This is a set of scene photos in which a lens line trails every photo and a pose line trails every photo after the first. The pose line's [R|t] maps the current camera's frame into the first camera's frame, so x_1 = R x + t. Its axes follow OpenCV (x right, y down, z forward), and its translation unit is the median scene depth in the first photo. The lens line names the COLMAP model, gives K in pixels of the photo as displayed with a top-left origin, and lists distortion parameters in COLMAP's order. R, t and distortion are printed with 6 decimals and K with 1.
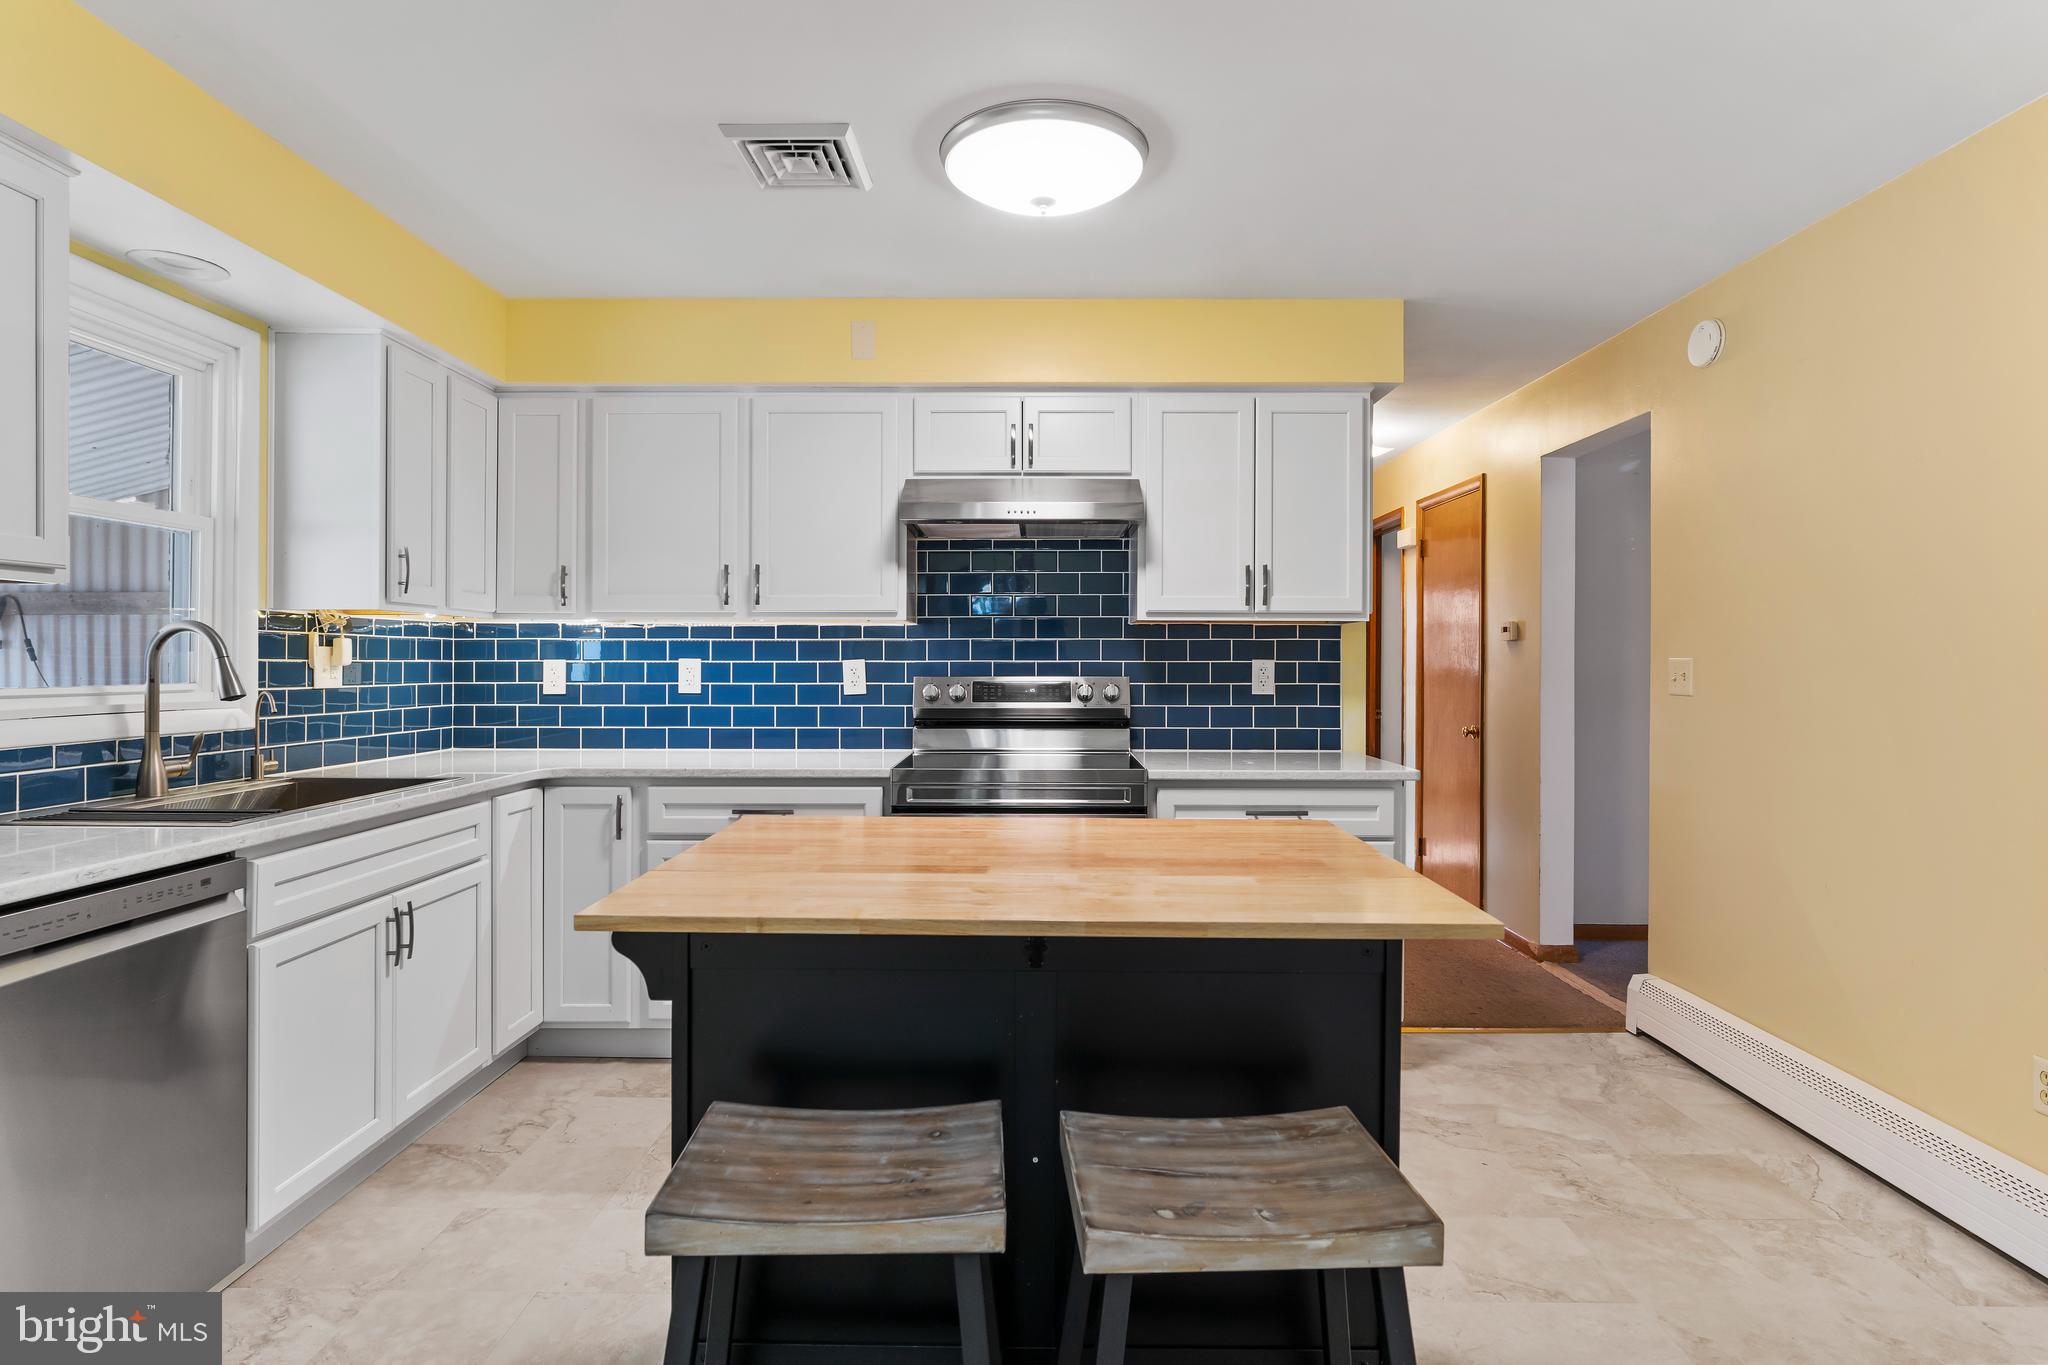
lens RADIAL K [[1050.9, 0, 1024.2], [0, 1050.9, 661.3], [0, 0, 1]] dist [-0.004976, 0.000500]
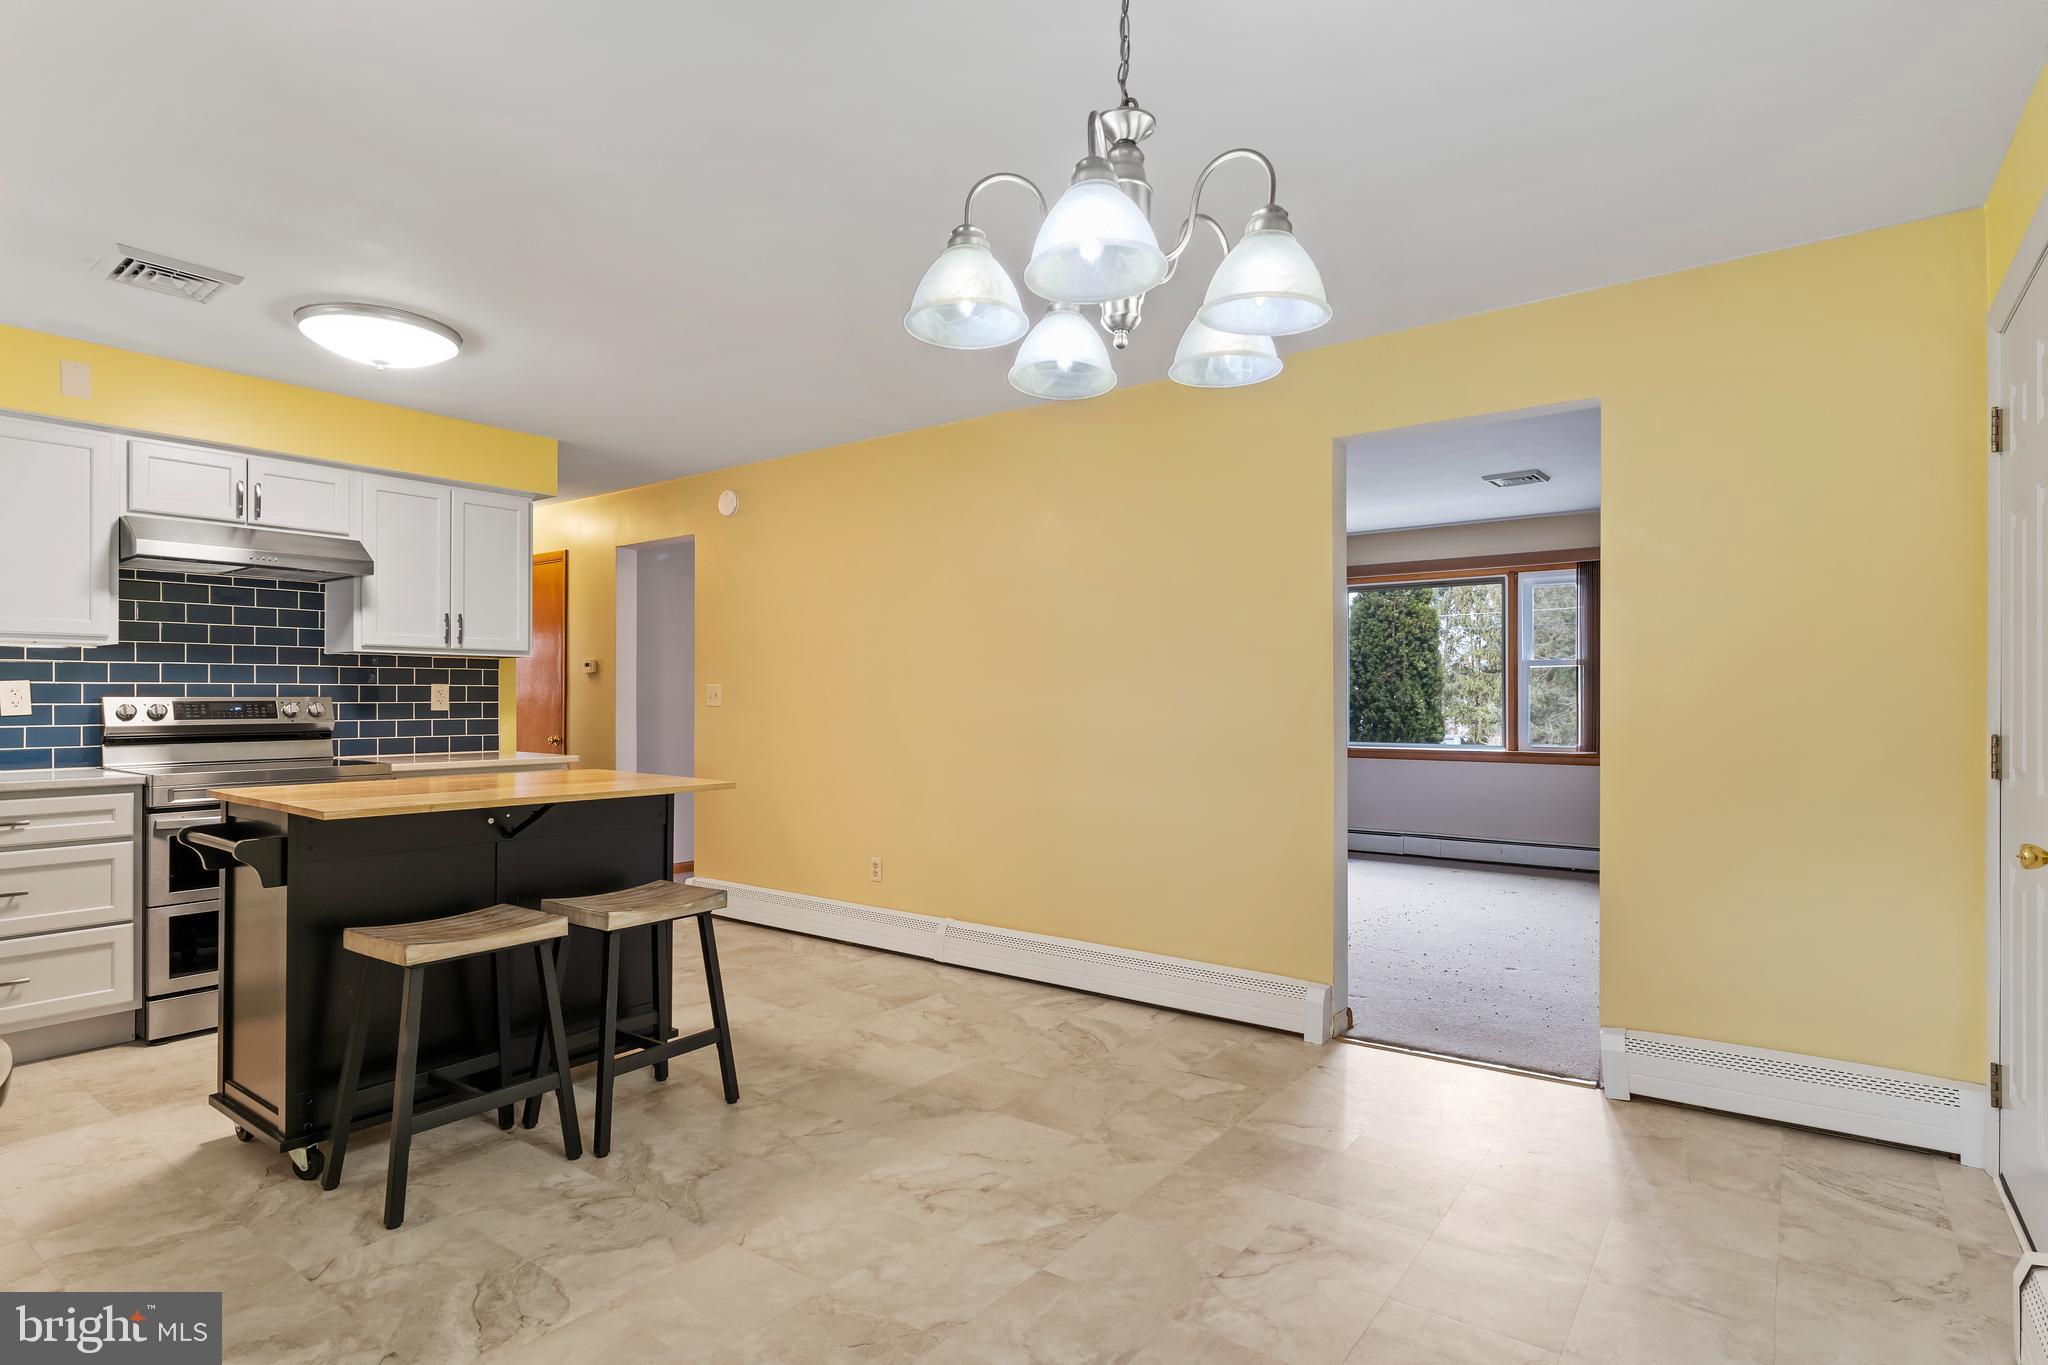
lens RADIAL K [[1056.7, 0, 1019.4], [0, 1056.7, 686.2], [0, 0, 1]] dist [-0.001984, 0.000812]
pose [[0.592138, 0.006768, 0.805808, -0.438765], [0.000289, 0.999963, -0.008611, 0.013816], [-0.805836, 0.005332, 0.592114, -0.391933]]
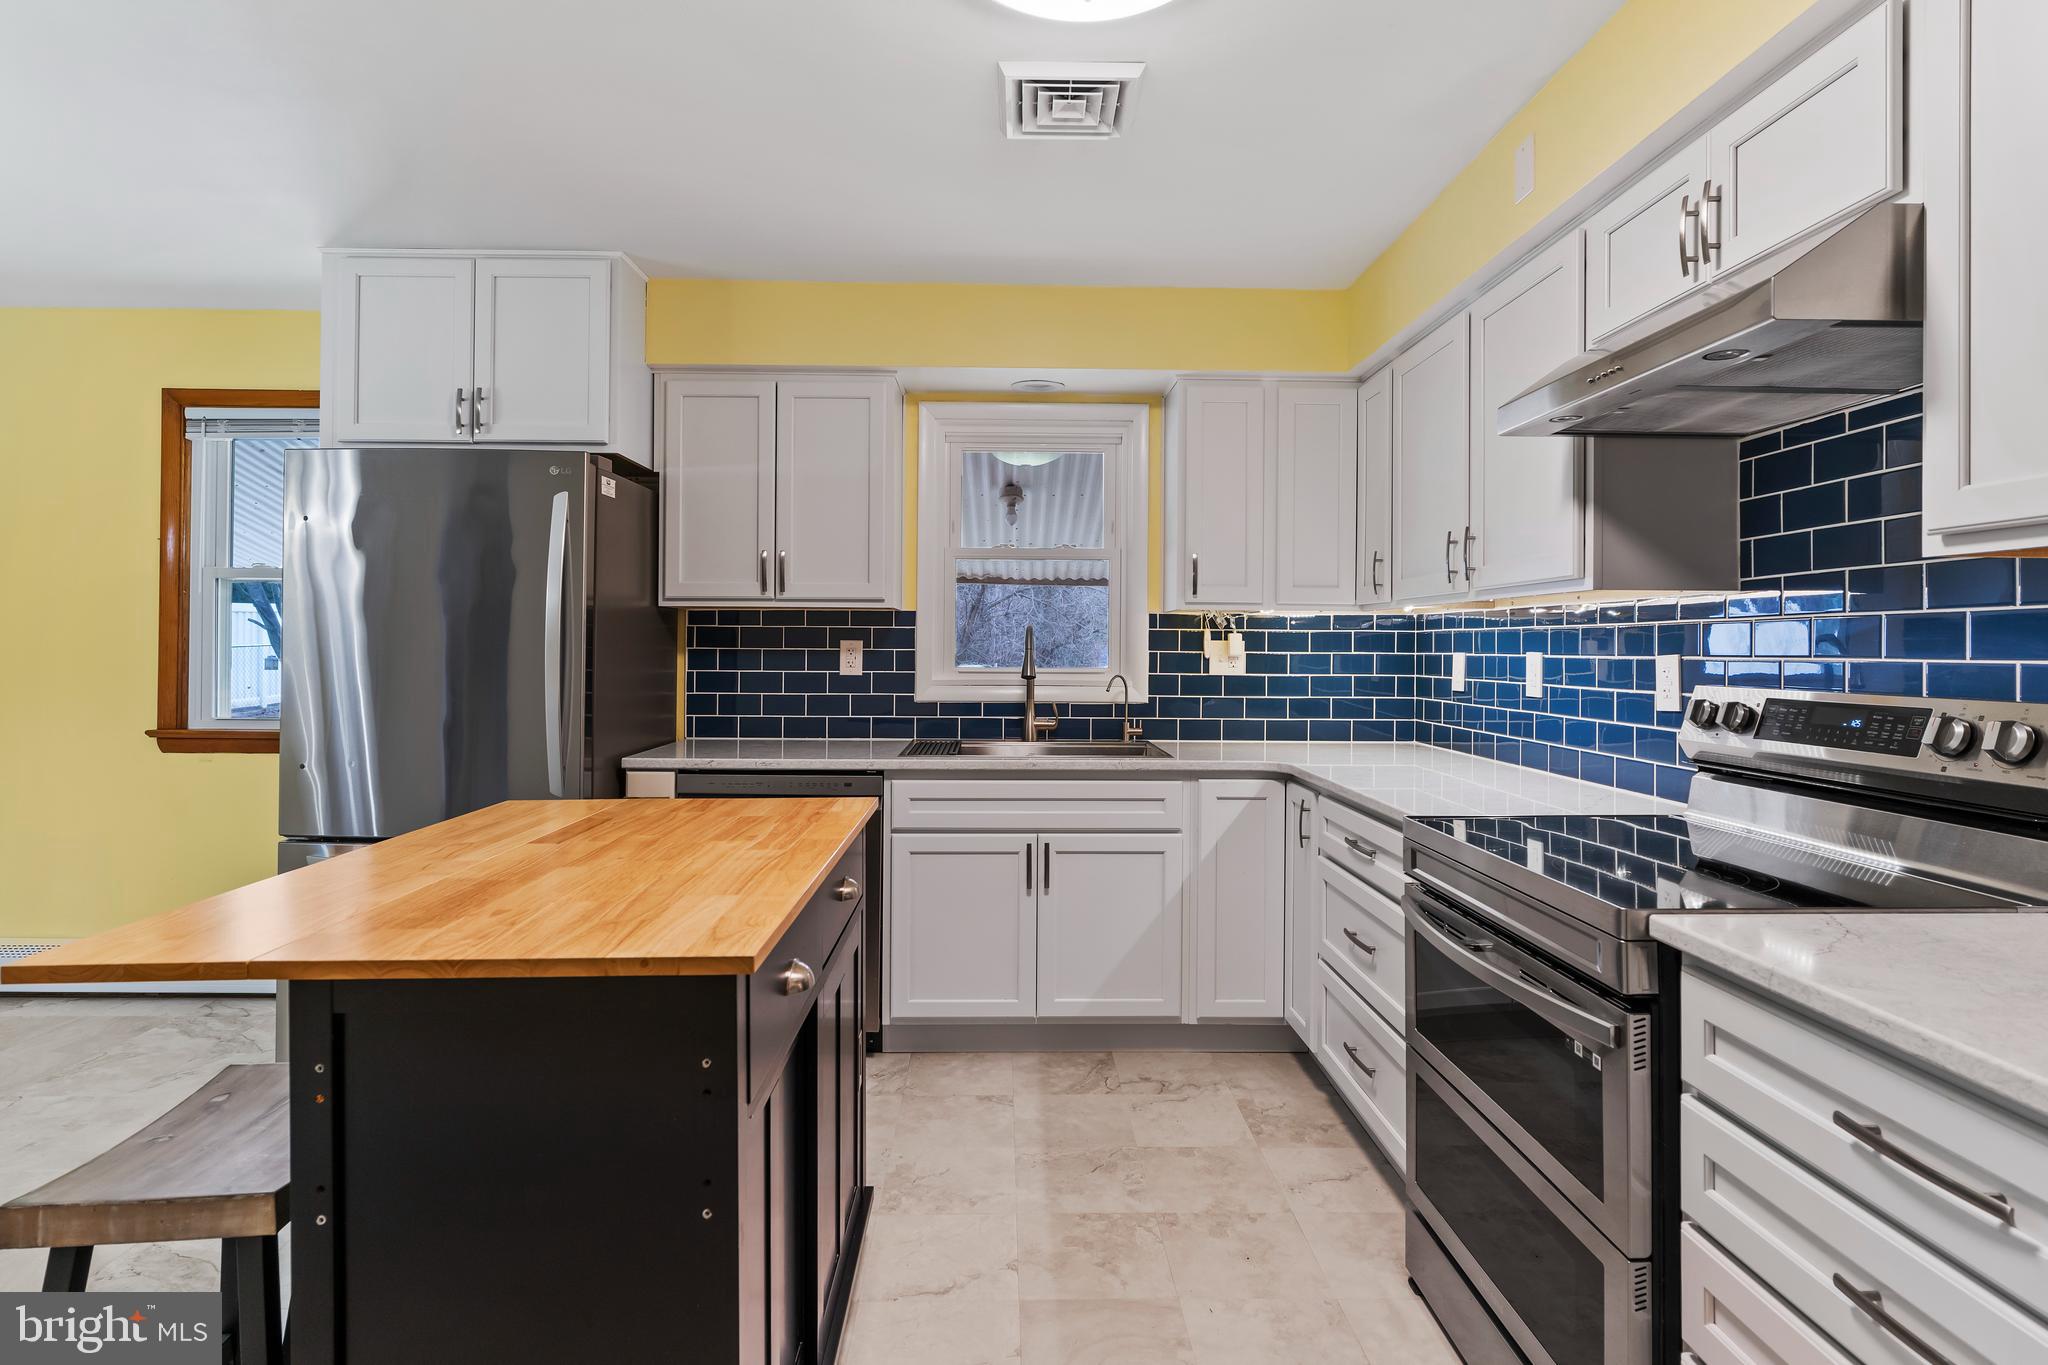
lens RADIAL K [[1062.9, 0, 1019.9], [0, 1062.9, 635.4], [0, 0, 1]] dist [-0.003398, -0.000177]
pose [[0.026498, -0.010139, -0.999597, 0.490633], [-0.002942, 0.999943, -0.010221, -0.006066], [0.999645, 0.003212, 0.026467, 0.655068]]
